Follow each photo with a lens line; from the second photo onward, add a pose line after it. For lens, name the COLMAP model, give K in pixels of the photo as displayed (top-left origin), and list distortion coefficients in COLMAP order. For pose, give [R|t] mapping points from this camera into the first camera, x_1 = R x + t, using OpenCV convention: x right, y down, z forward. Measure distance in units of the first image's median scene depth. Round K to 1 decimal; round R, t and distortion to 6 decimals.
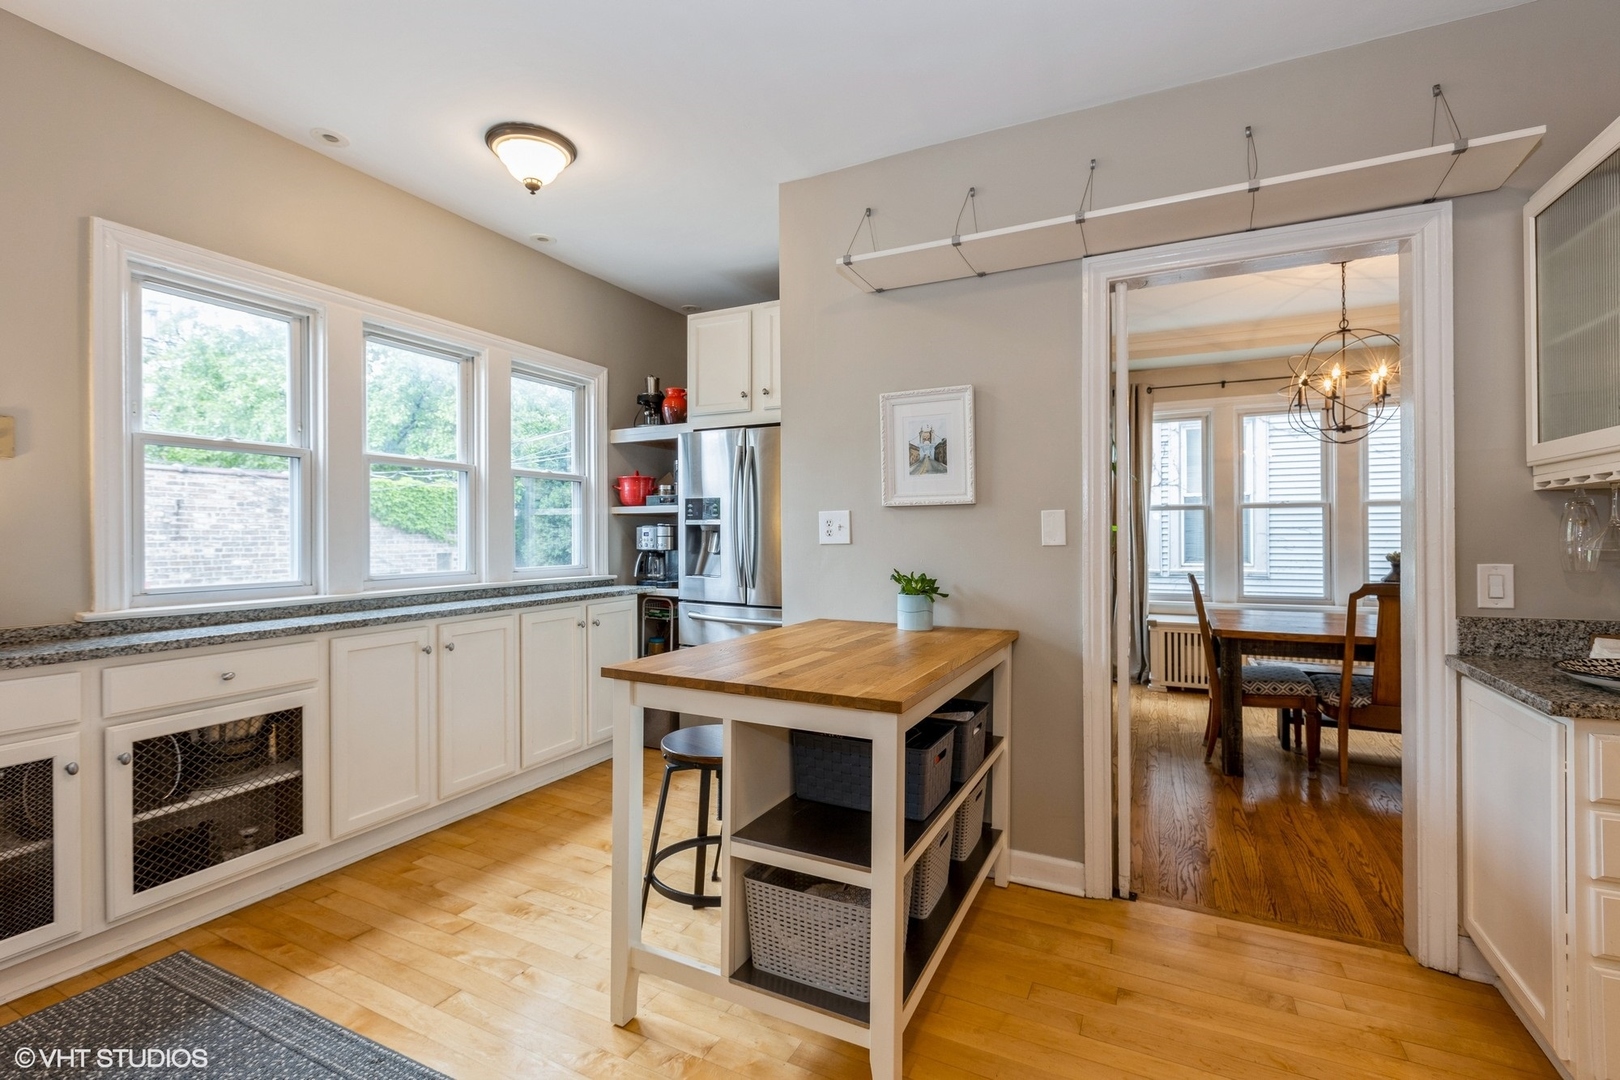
lens RADIAL K [[726.1, 0, 867.7], [0, 726.1, 537.3], [0, 0, 1]] dist [0.004880, -0.001821]
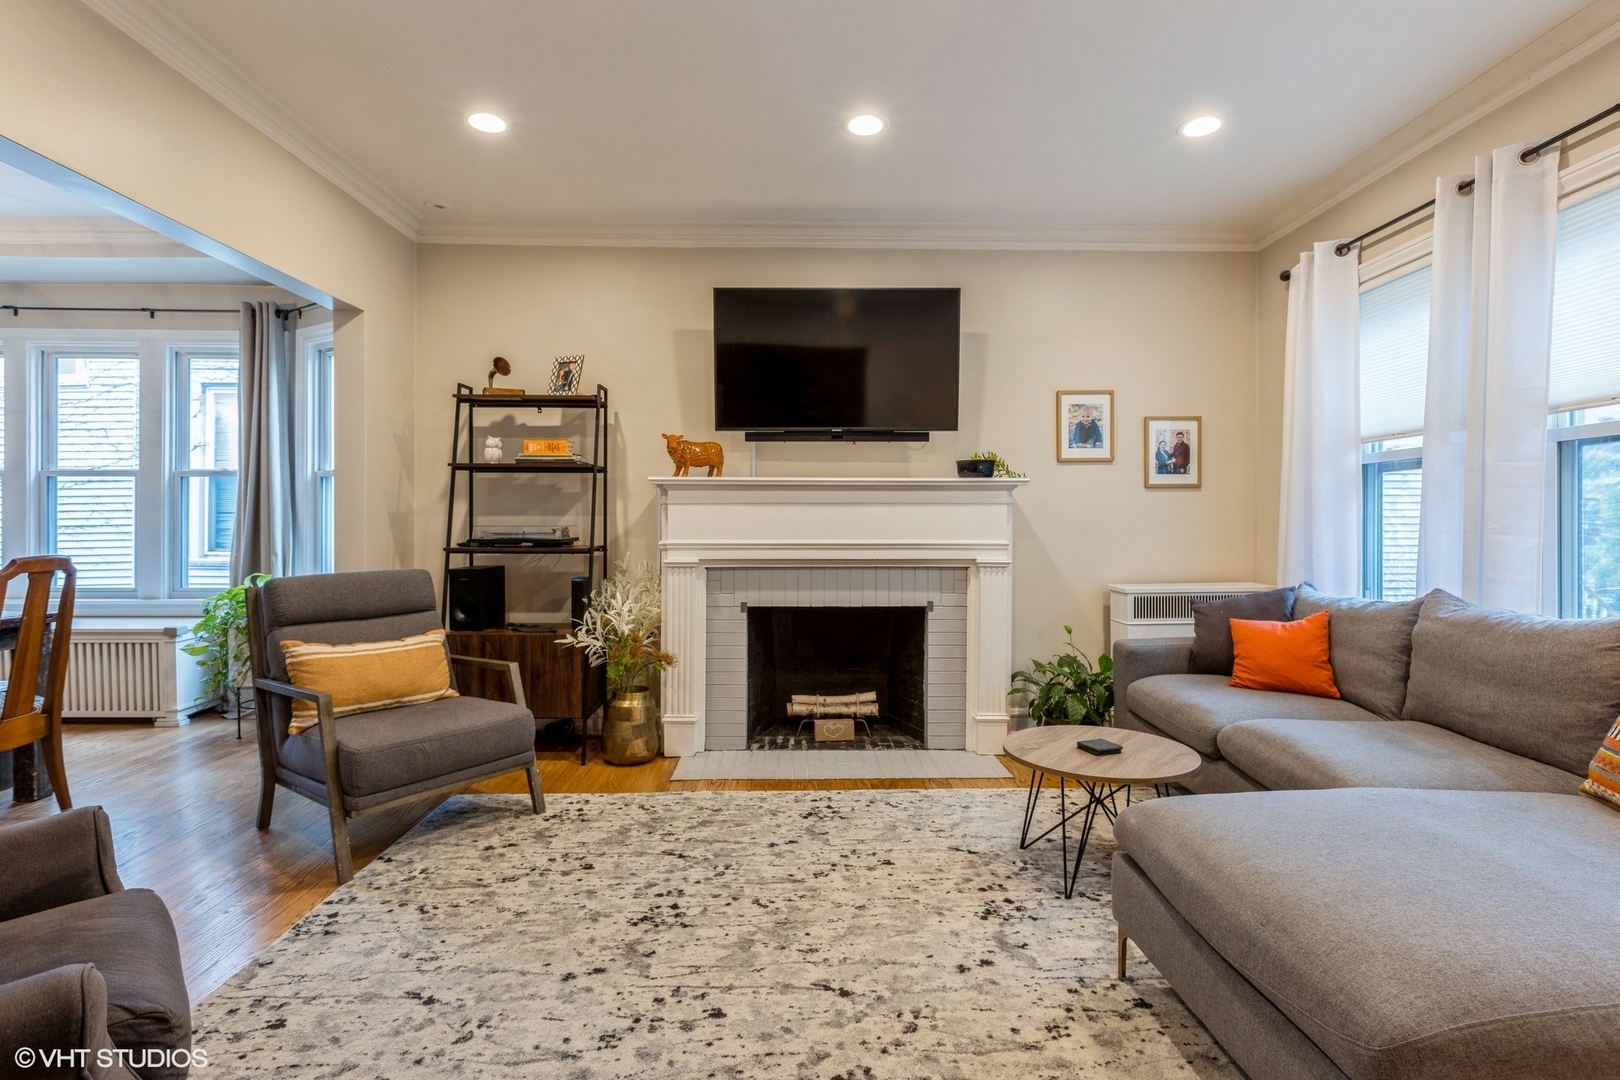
lens RADIAL K [[773.5, 0, 817.8], [0, 773.5, 538.7], [0, 0, 1]] dist [-0.004346, -0.001710]
pose [[0.908549, 0.012360, 0.417595, 0.959393], [-0.014165, 0.999899, 0.001222, 0.014454], [-0.417538, -0.007025, 0.908632, -0.087328]]
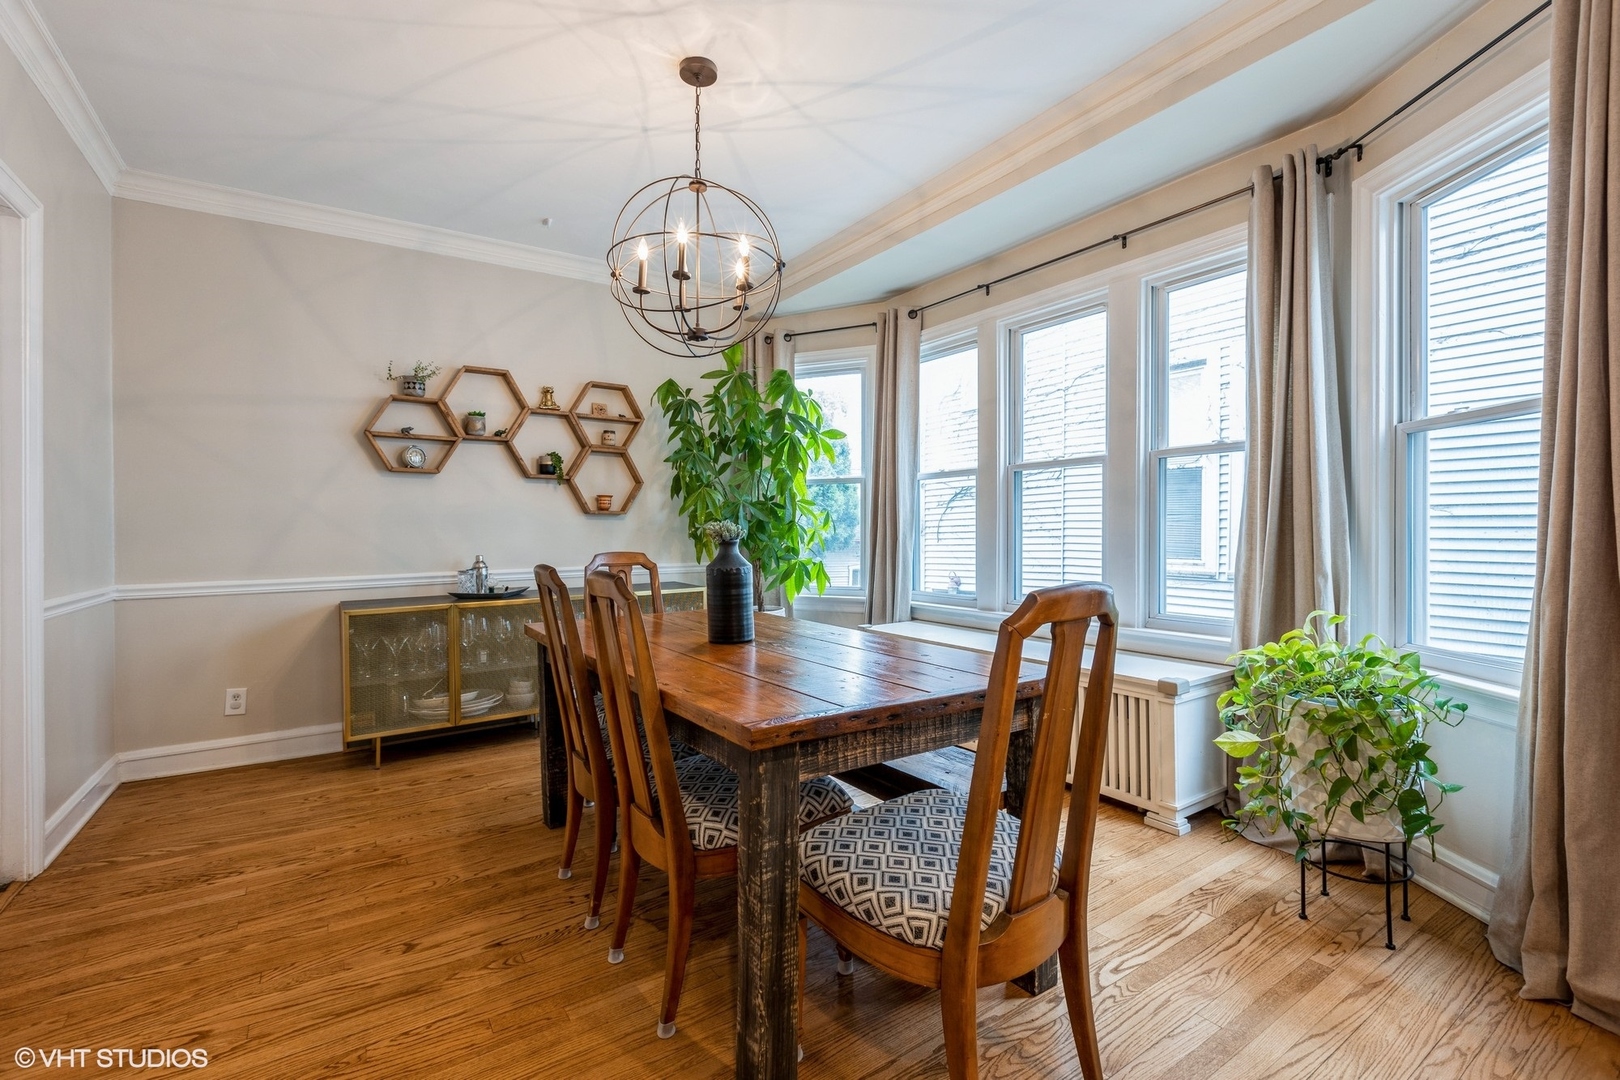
lens RADIAL K [[726.1, 0, 811.4], [0, 726.1, 538.5], [0, 0, 1]] dist [0.004880, -0.001821]
pose [[0.835428, 0.013222, -0.549442, 0.759897], [-0.008142, 0.999899, 0.011683, 0.015665], [0.549540, -0.005287, 0.835450, 0.353682]]
